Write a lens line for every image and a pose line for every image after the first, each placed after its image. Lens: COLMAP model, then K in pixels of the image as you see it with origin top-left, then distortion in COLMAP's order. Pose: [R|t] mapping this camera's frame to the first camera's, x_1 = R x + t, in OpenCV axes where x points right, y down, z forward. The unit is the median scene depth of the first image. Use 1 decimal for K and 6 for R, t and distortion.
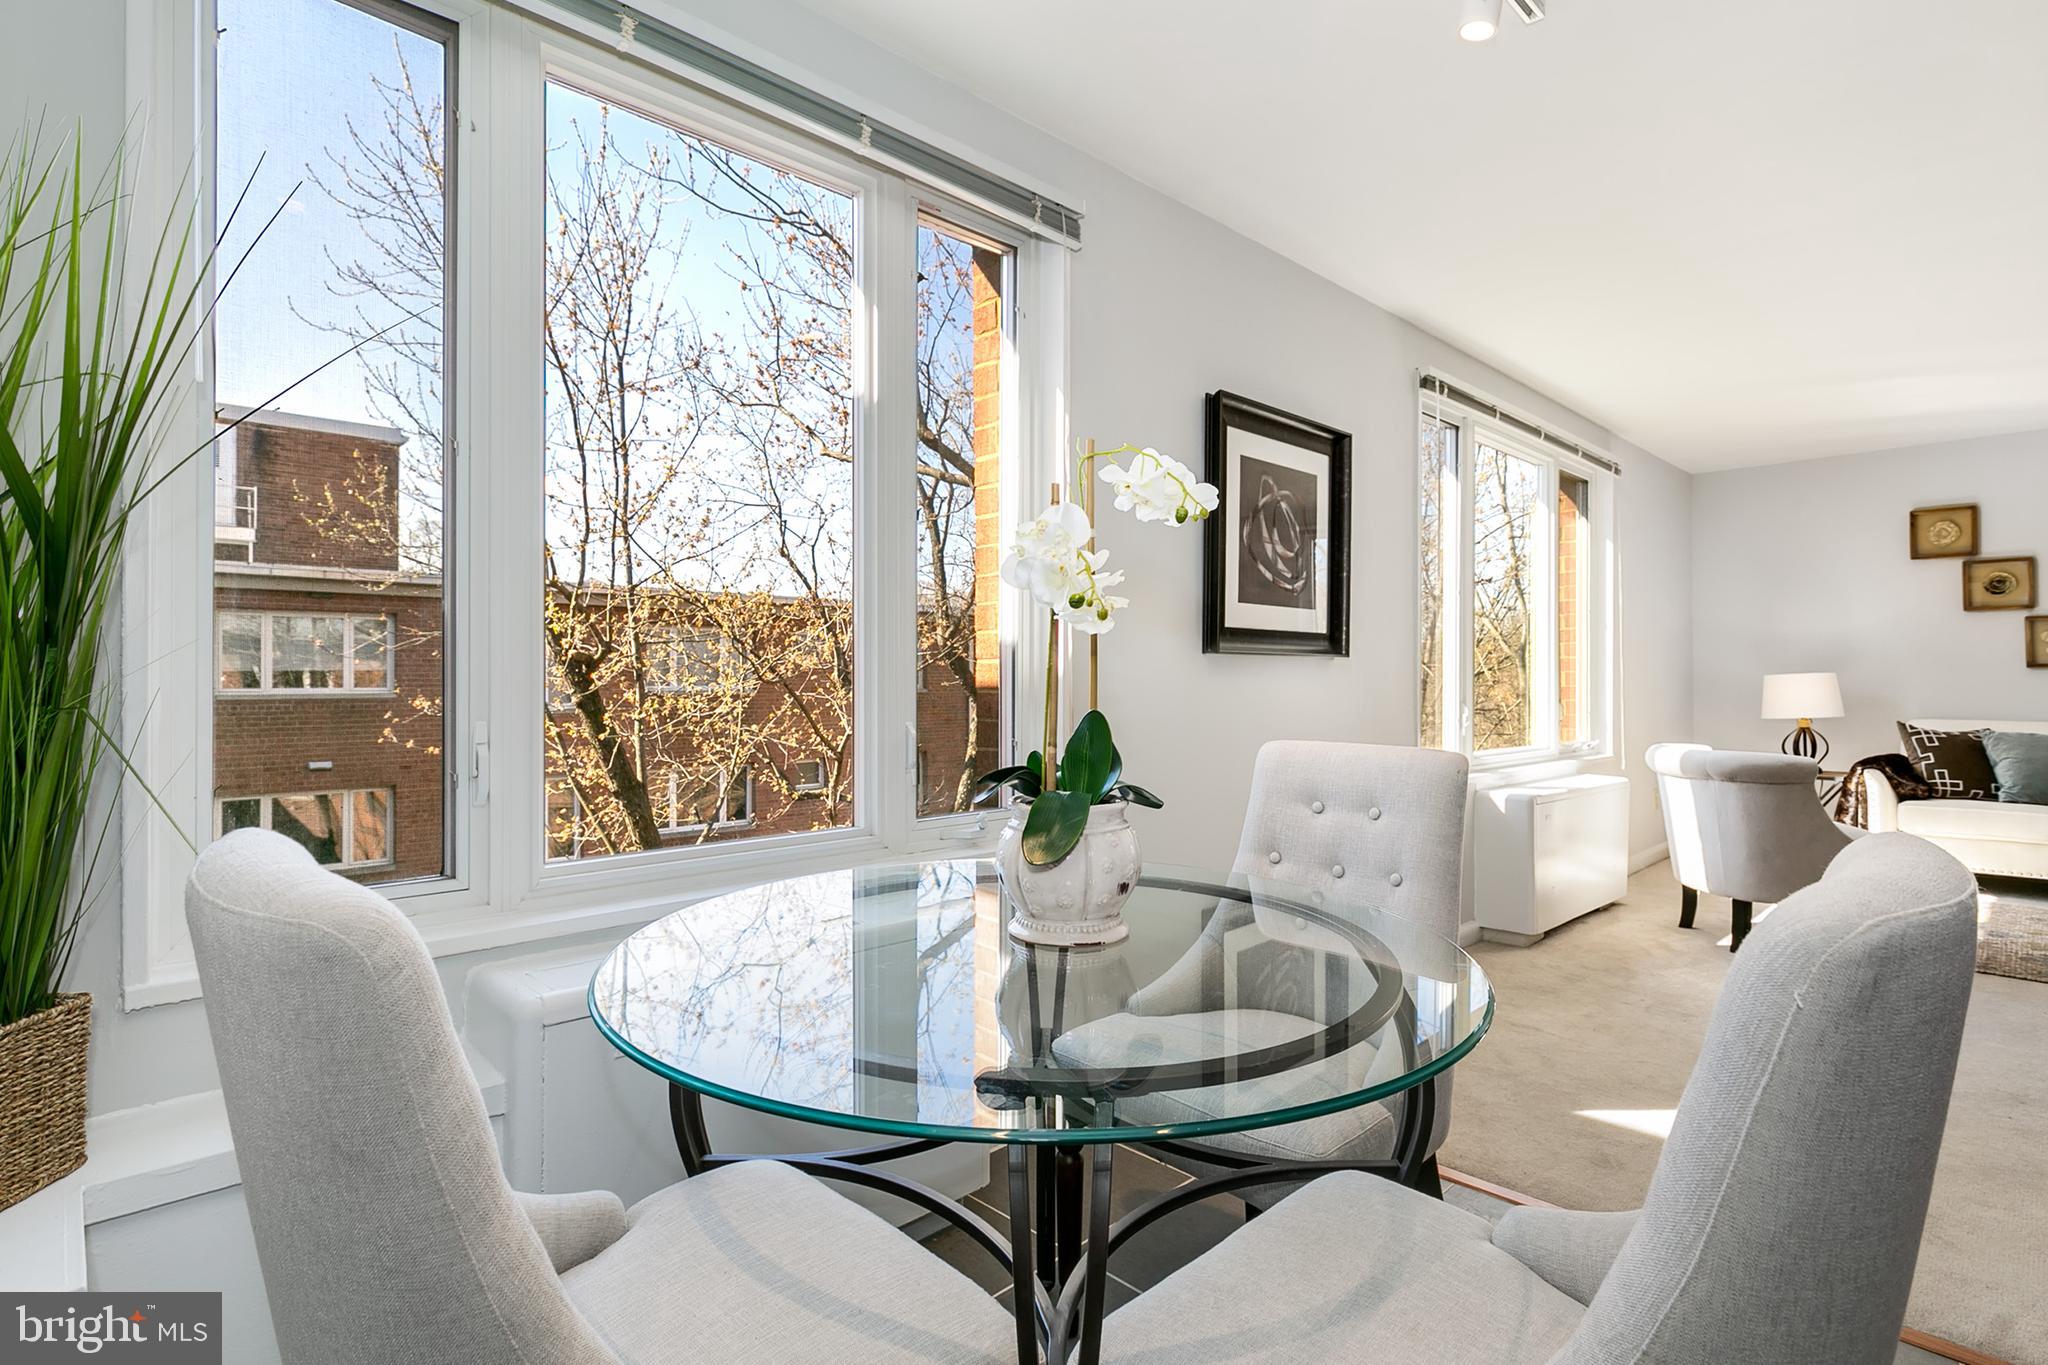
lens RADIAL K [[1015.7, 0, 1040.9], [0, 1015.7, 679.3], [0, 0, 1]] dist [0.006185, 0.000228]
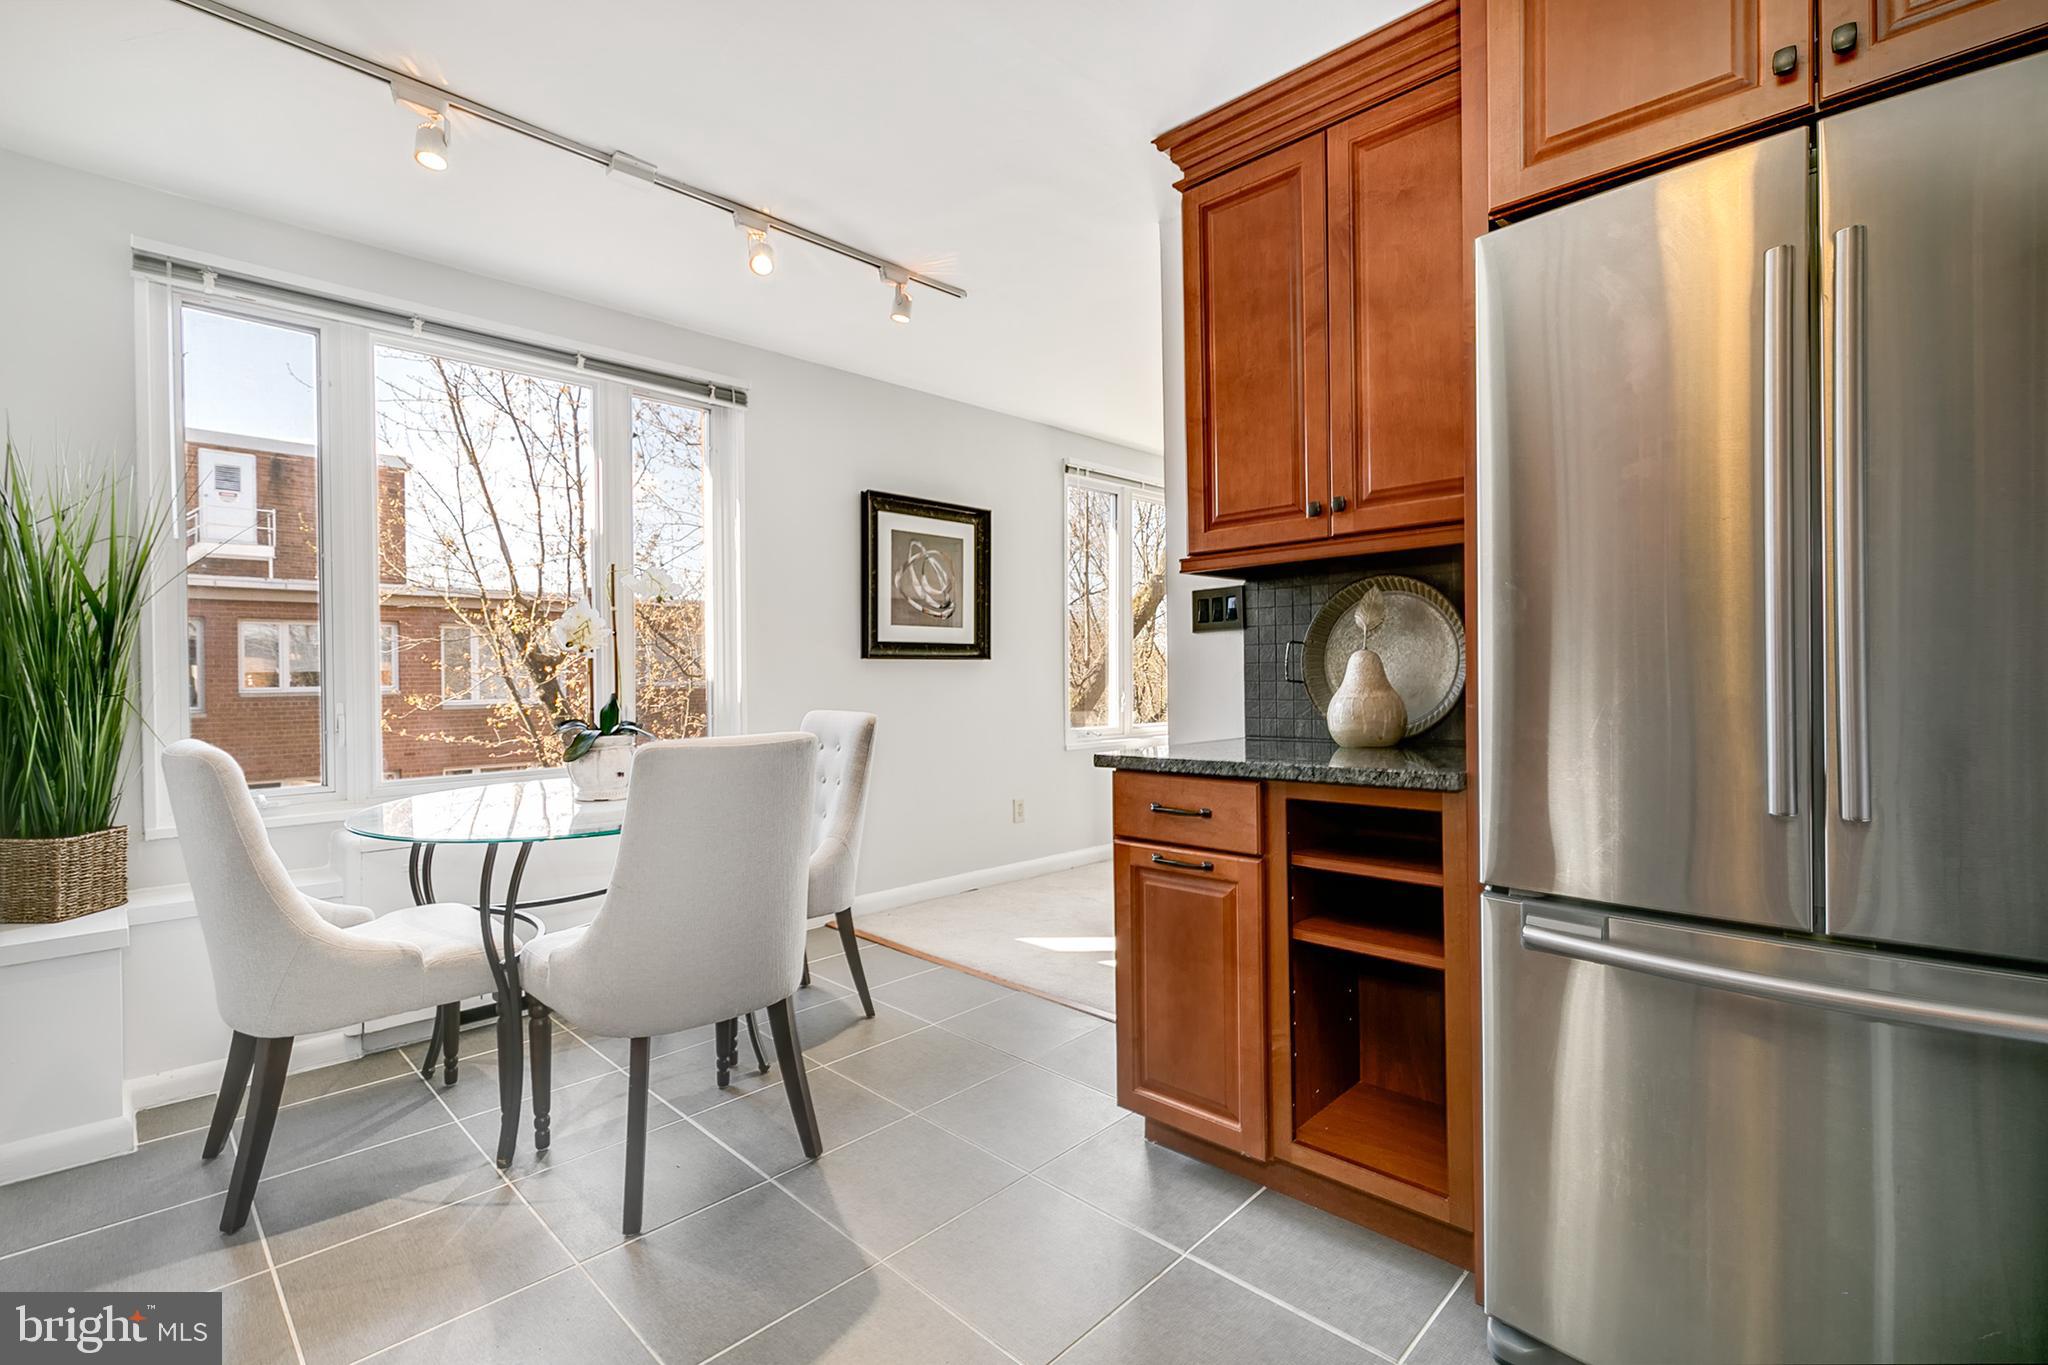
lens RADIAL K [[929.5, 0, 1046.1], [0, 929.5, 684.0], [0, 0, 1]] dist [0.009719, -0.003436]
pose [[0.999624, -0.008936, 0.025911, 0.226217], [0.008618, 0.999887, 0.012328, -0.001039], [-0.026019, -0.012100, 0.999588, -0.240692]]
